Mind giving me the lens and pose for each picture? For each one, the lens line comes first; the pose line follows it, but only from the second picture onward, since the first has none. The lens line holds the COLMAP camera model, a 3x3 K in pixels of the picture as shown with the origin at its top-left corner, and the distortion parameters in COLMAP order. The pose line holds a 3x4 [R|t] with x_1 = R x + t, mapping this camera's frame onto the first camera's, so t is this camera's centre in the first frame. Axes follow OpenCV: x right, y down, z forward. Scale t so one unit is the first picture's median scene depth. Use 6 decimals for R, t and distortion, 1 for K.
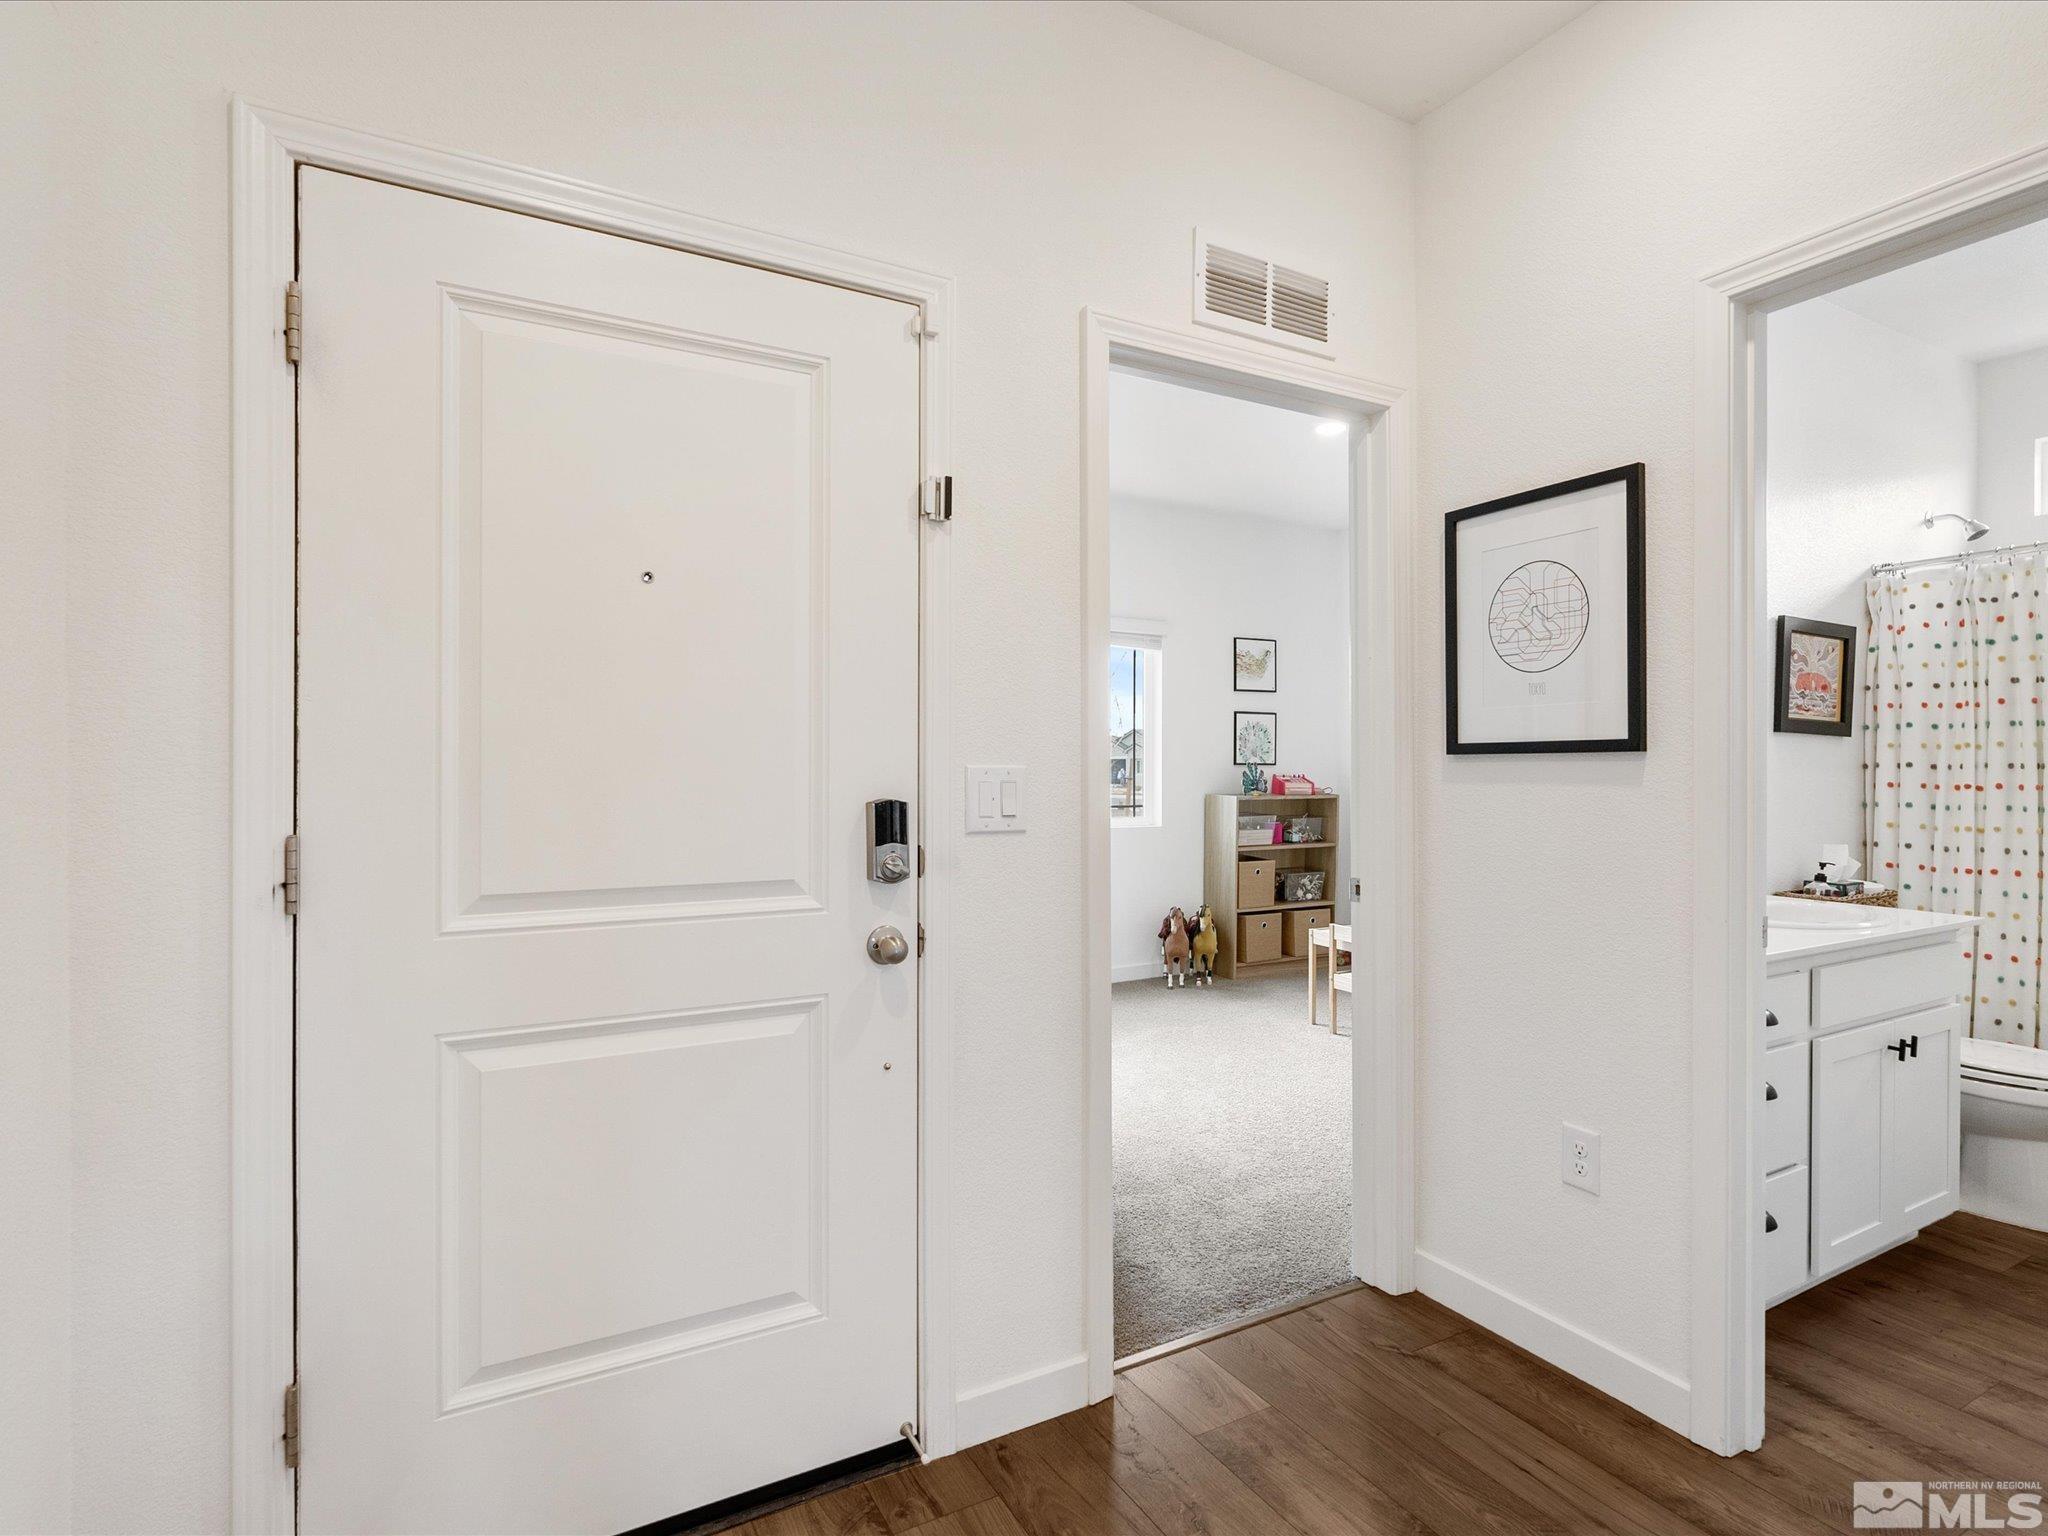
lens RADIAL K [[1062.4, 0, 1027.6], [0, 1062.4, 766.2], [0, 0, 1]] dist [-0.005573, 0.003501]
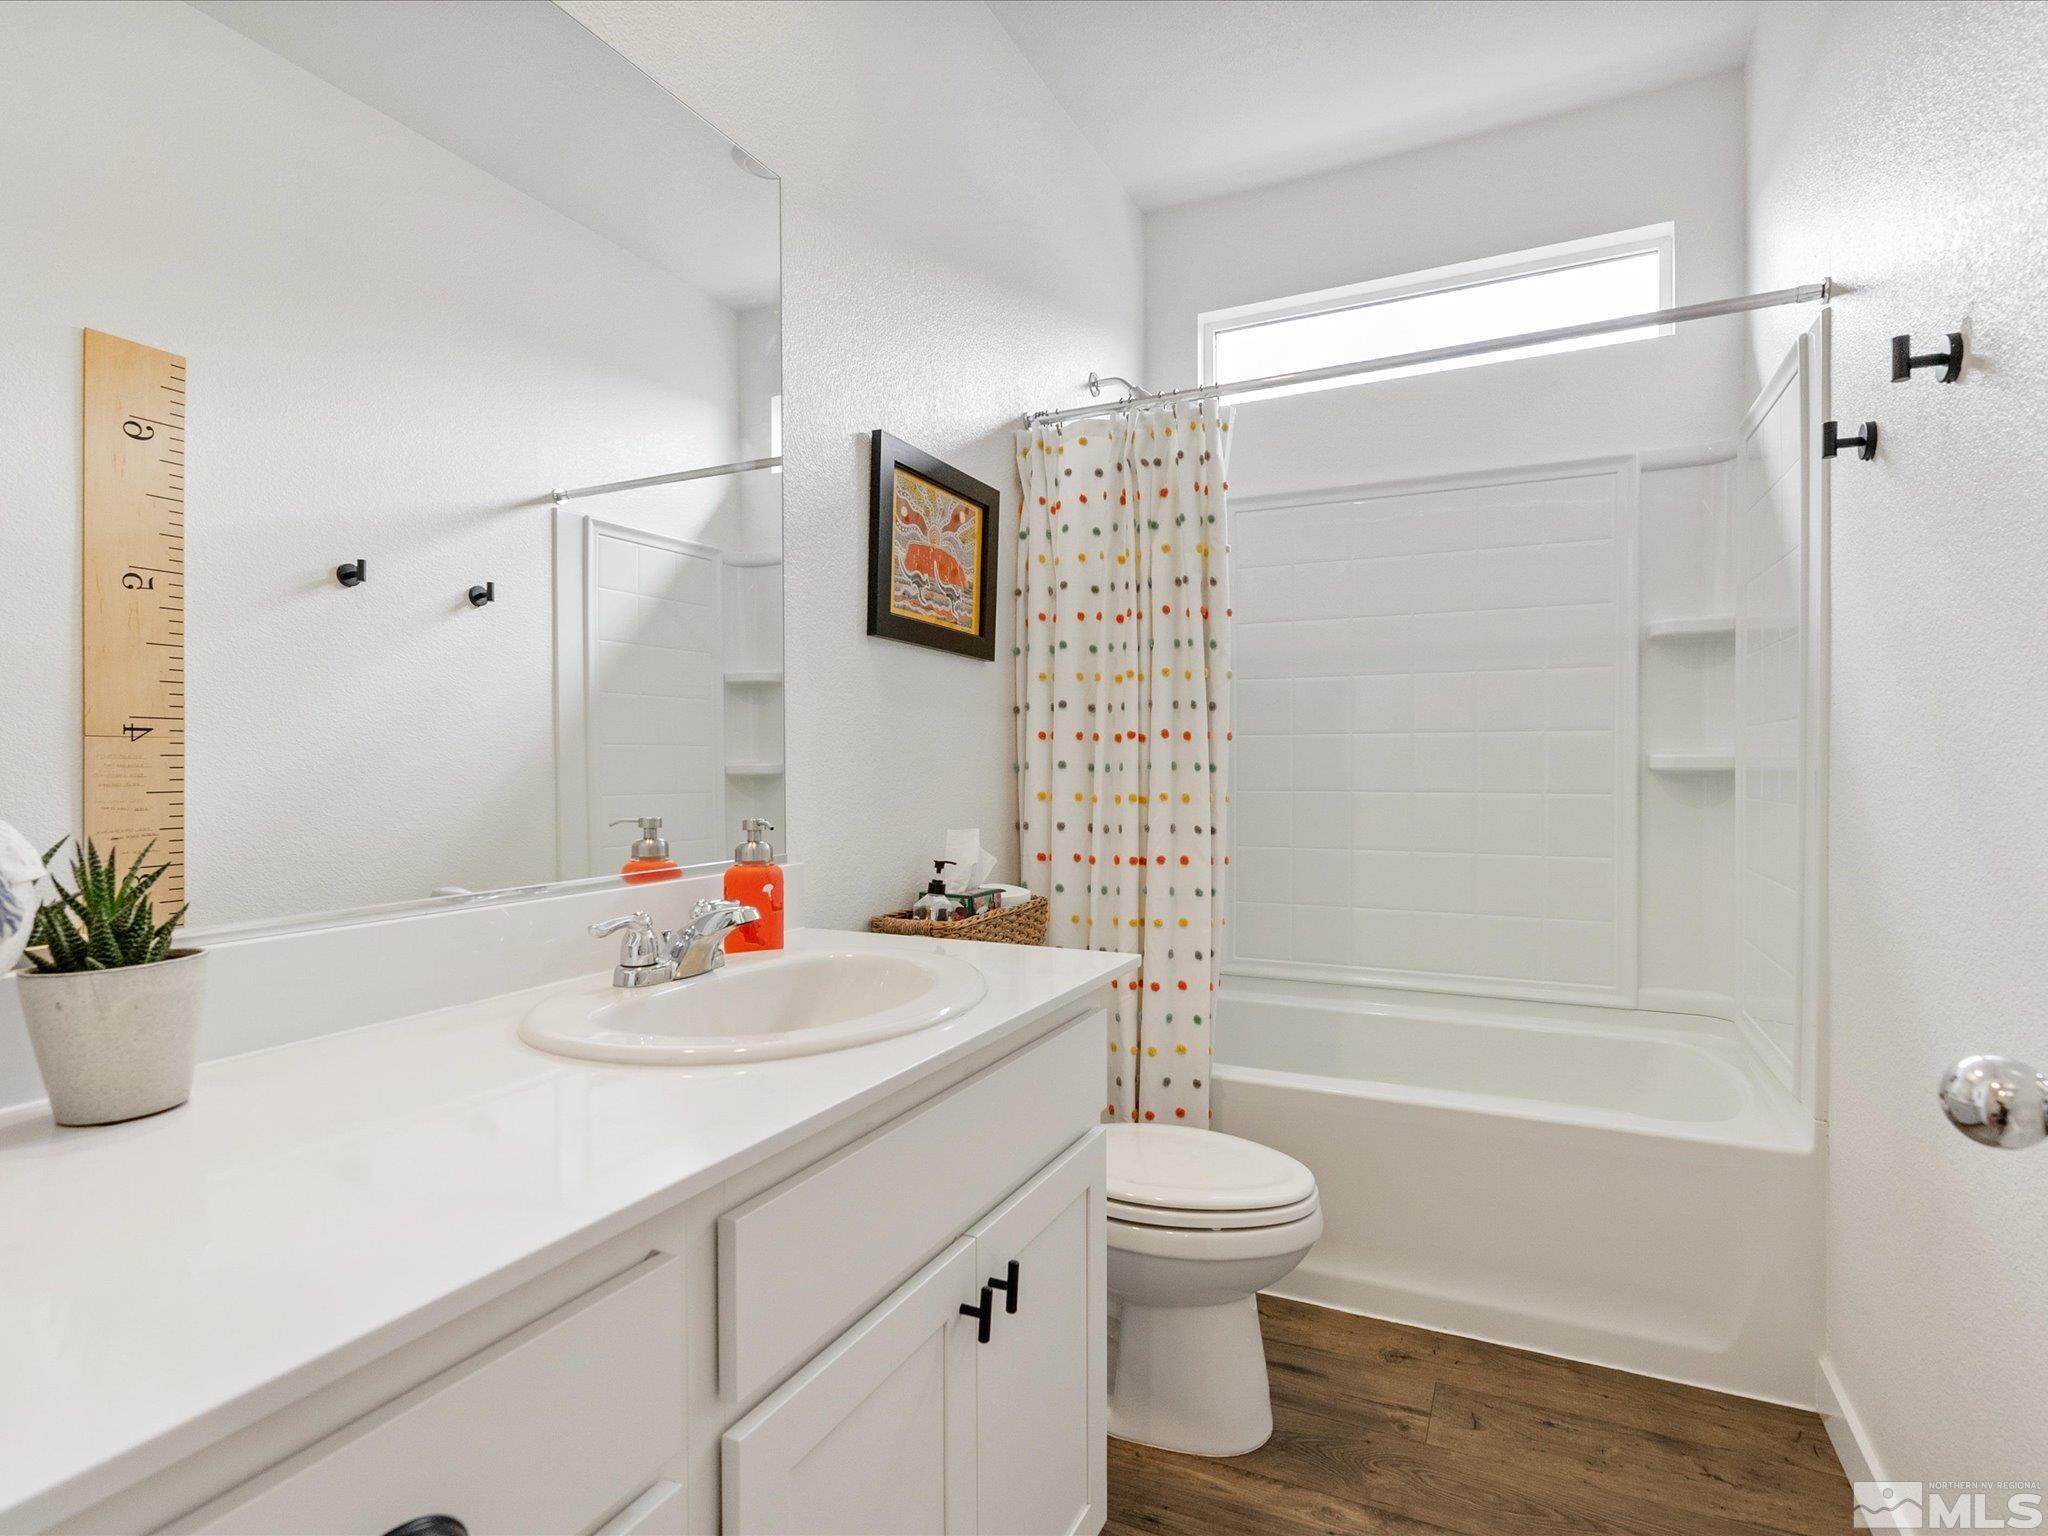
lens RADIAL K [[1062.4, 0, 1027.6], [0, 1062.4, 766.2], [0, 0, 1]] dist [-0.005573, 0.003501]
pose [[0.822571, -0.006774, 0.568622, 0.457993], [0.004891, 0.999976, 0.004837, 0.035822], [-0.568642, -0.001198, 0.822585, 0.490365]]
